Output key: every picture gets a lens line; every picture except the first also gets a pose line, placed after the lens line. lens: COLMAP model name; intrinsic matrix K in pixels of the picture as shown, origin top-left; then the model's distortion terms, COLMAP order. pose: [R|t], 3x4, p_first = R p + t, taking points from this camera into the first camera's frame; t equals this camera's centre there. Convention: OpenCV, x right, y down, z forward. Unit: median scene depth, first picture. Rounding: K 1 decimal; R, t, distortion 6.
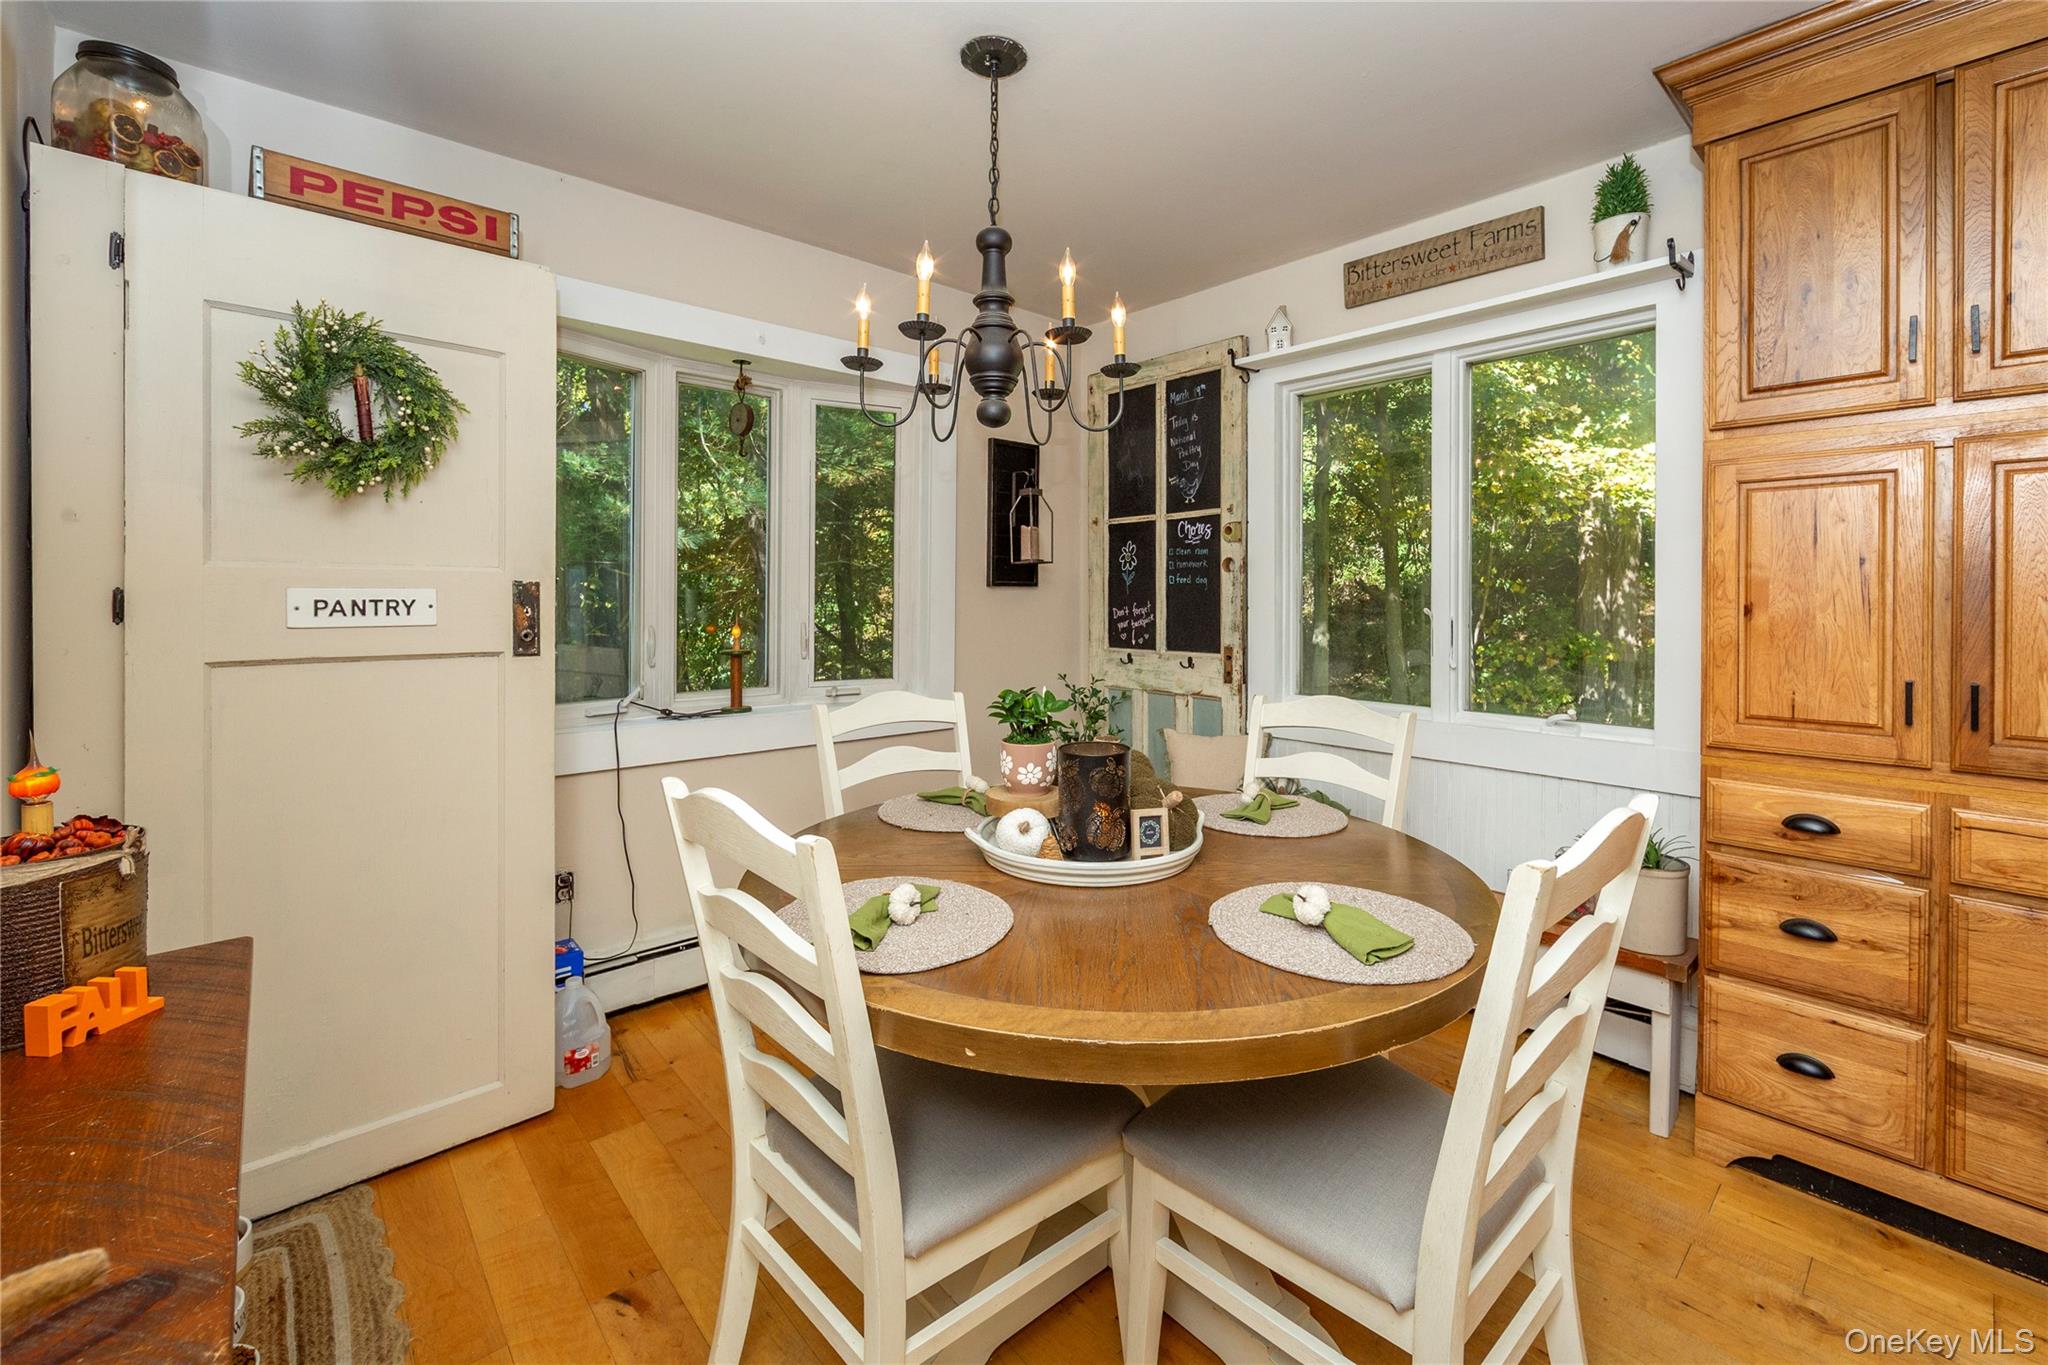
lens RADIAL K [[857.1, 0, 1068.2], [0, 857.1, 601.1], [0, 0, 1]] dist [-0.008294, 0.000705]
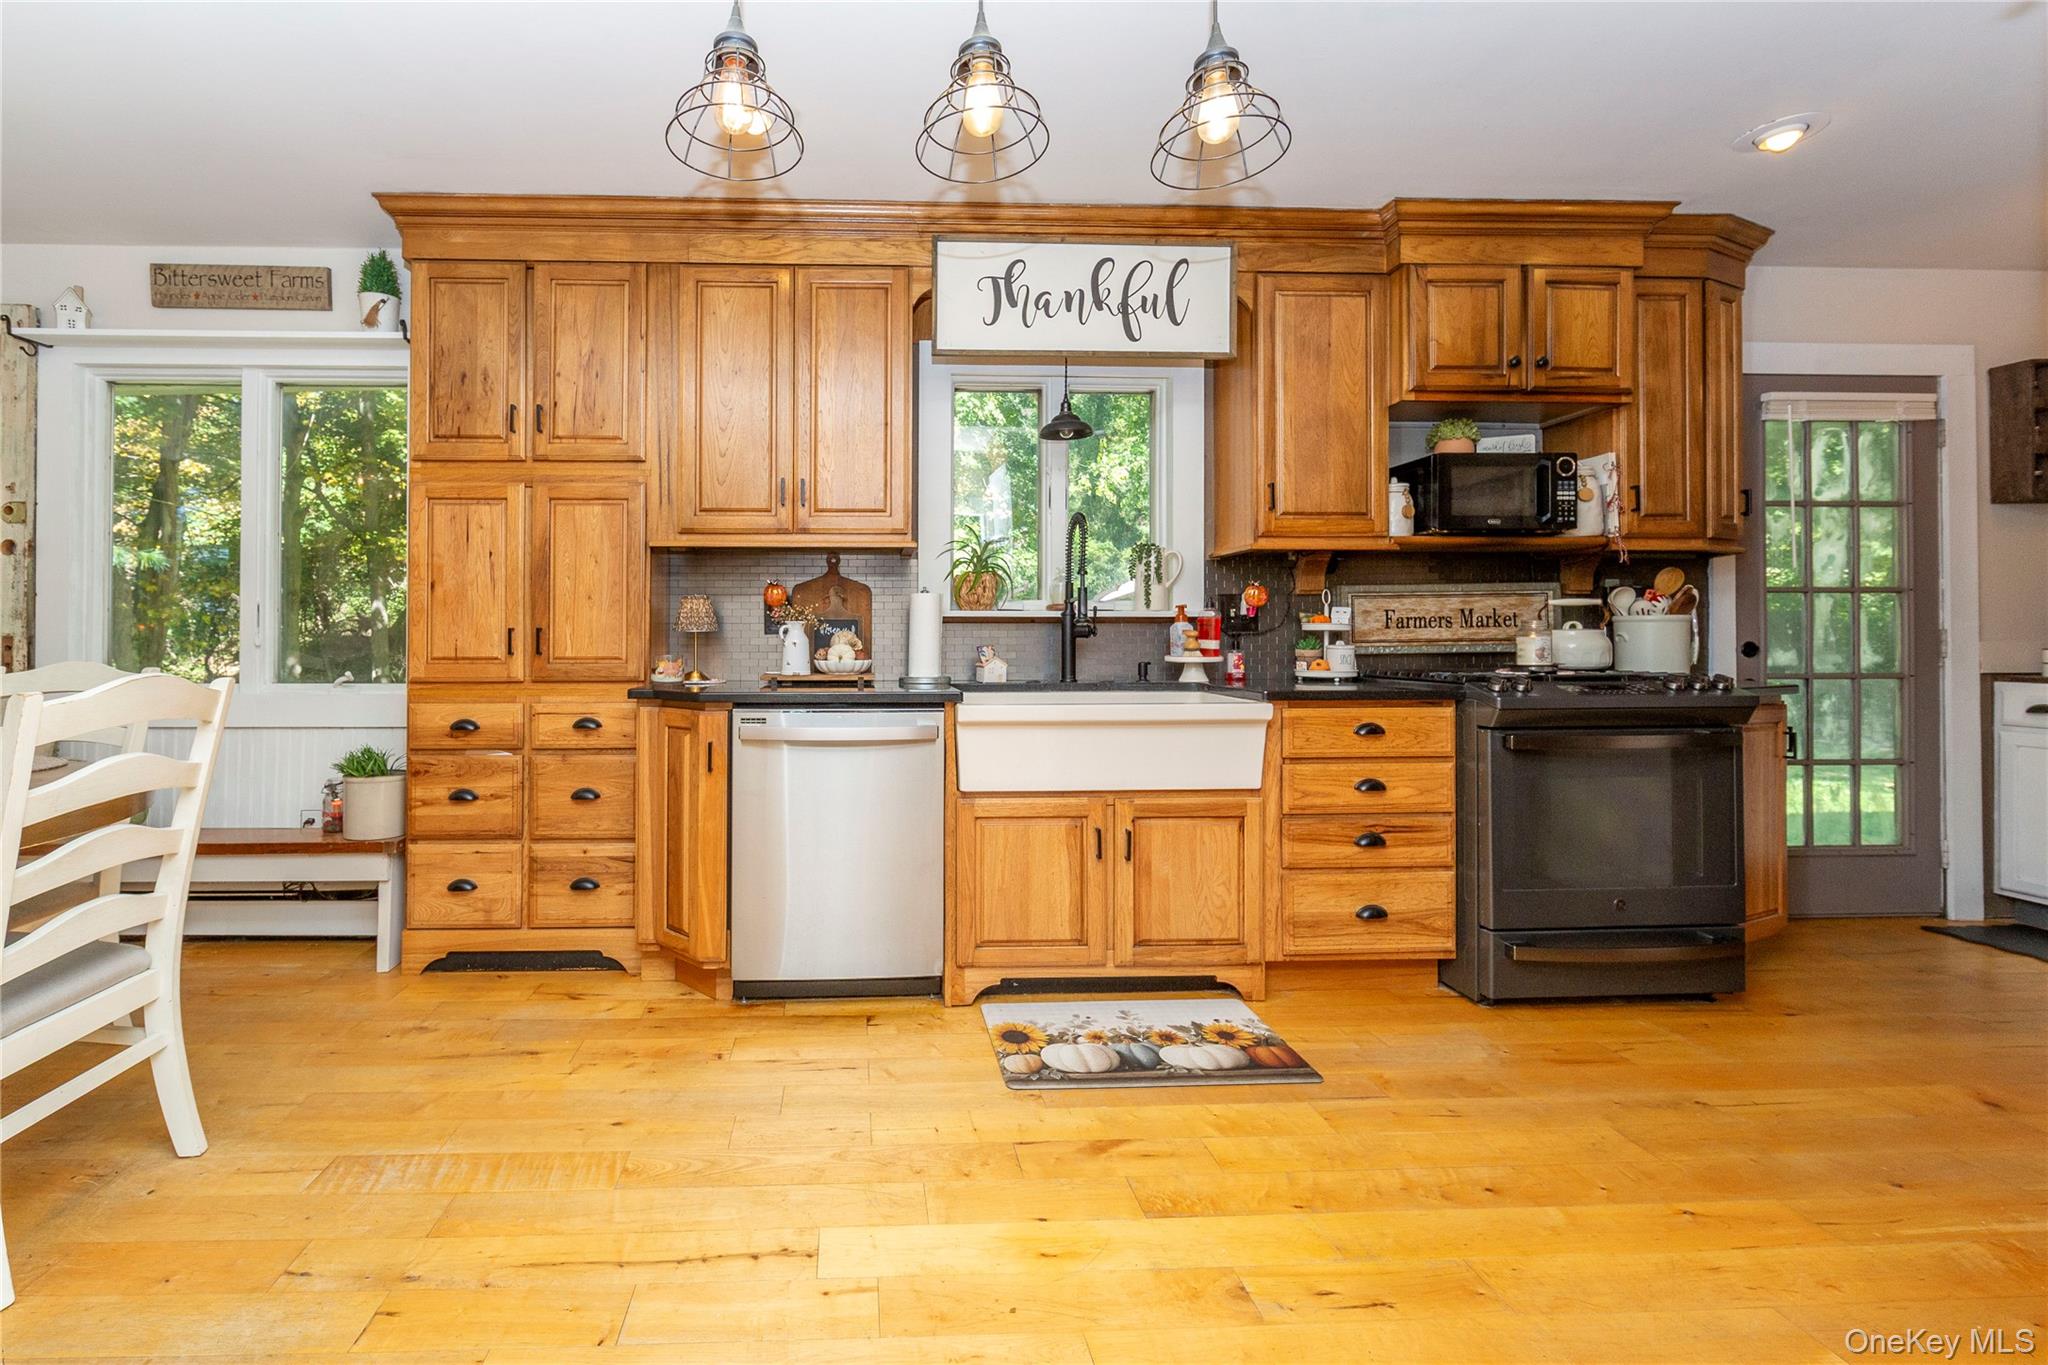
lens RADIAL K [[857.1, 0, 896.1], [0, 857.1, 630.0], [0, 0, 1]] dist [-0.008294, 0.000705]
pose [[0.654489, 0.005939, 0.756048, 0.211069], [0.005590, 0.999904, -0.012695, 0.110331], [-0.756051, 0.012535, 0.654393, -0.561273]]
